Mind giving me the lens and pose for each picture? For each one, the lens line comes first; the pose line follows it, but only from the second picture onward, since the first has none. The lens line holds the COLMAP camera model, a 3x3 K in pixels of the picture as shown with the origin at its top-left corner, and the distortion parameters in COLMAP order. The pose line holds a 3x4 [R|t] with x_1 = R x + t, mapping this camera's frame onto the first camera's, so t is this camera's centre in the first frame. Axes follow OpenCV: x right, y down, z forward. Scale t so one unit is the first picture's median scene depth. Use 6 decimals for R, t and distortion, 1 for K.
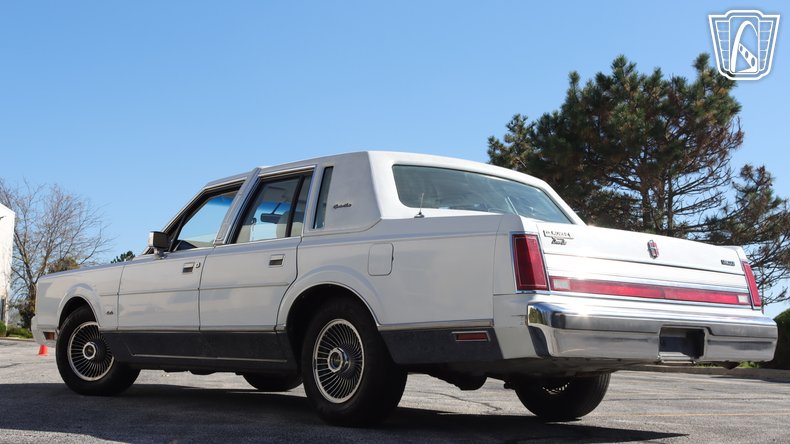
lens RADIAL K [[1056.1, 0, 395.0], [0, 1056.1, 222.0], [0, 0, 1]] dist [-0.049971, 0.070745]
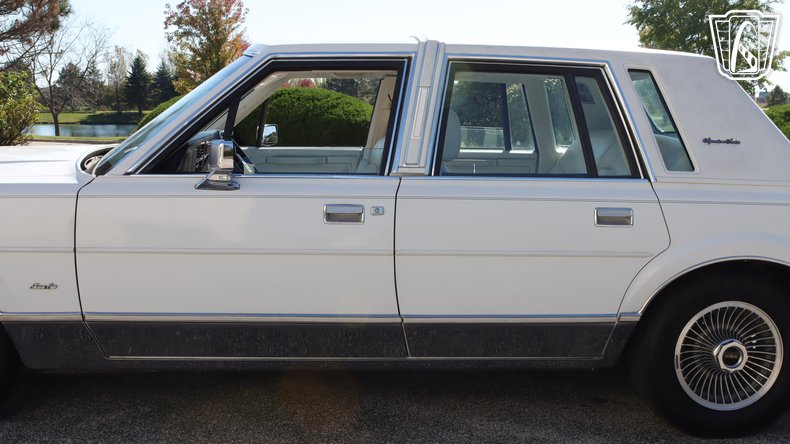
lens RADIAL K [[951.7, 0, 395.0], [0, 951.7, 222.0], [0, 0, 1]] dist [-0.079383, 0.051237]
pose [[0.603343, -0.113163, 0.789412, -0.669000], [-0.100351, 0.971239, 0.215926, -0.075135], [-0.791143, -0.209496, 0.574634, 0.779463]]
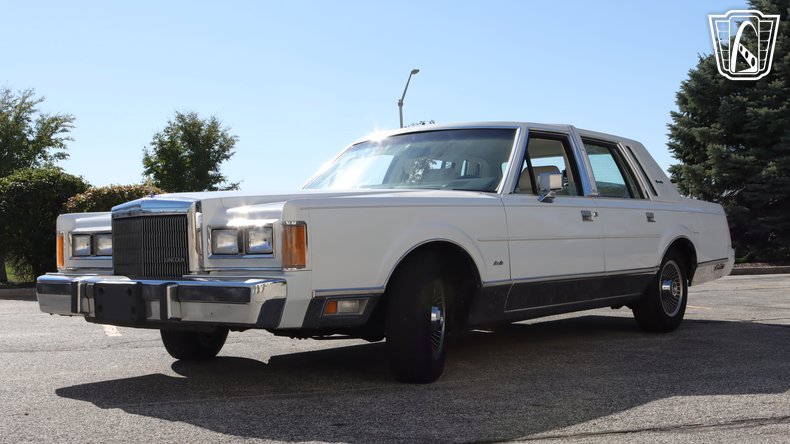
lens RADIAL K [[951.7, 0, 395.0], [0, 951.7, 222.0], [0, 0, 1]] dist [-0.079383, 0.051237]
pose [[-0.180890, 0.002015, 0.983501, -1.222264], [-0.100685, 0.994706, -0.020556, 0.099999], [-0.978336, -0.102742, -0.179730, 1.540622]]
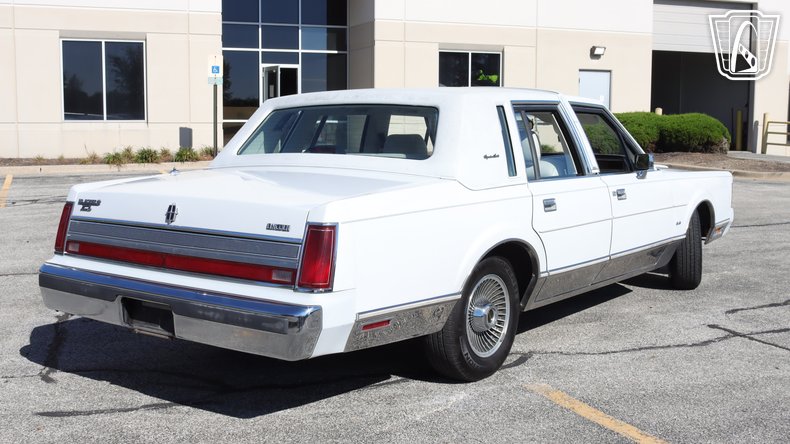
lens RADIAL K [[914.0, 0, 395.0], [0, 914.0, 222.0], [0, 0, 1]] dist [-0.074532, 0.027524]
pose [[0.217302, 0.081033, -0.972735, 0.961154], [0.119396, 0.986858, 0.108882, -0.027696], [0.968775, -0.139801, 0.204772, 0.911653]]
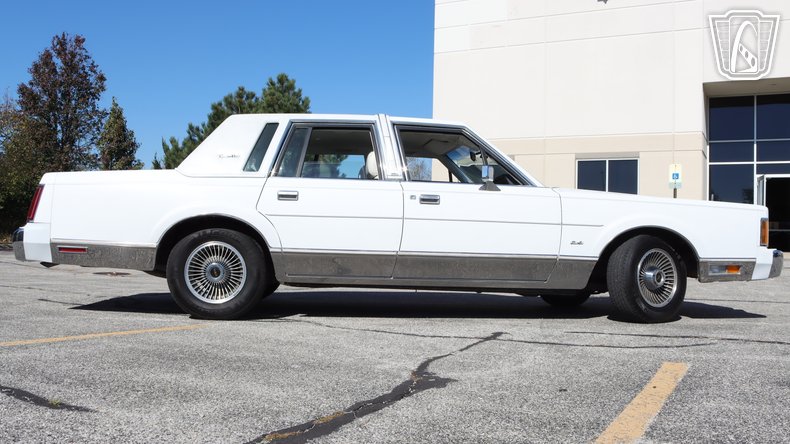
lens RADIAL K [[712.7, 0, 395.0], [0, 712.7, 222.0], [0, 0, 1]] dist [-0.147069, 0.125426]
pose [[-0.591760, -0.061997, -0.803727, 0.752320], [0.058507, 0.991106, -0.119527, 0.208471], [0.803988, -0.117754, -0.582869, 1.828539]]
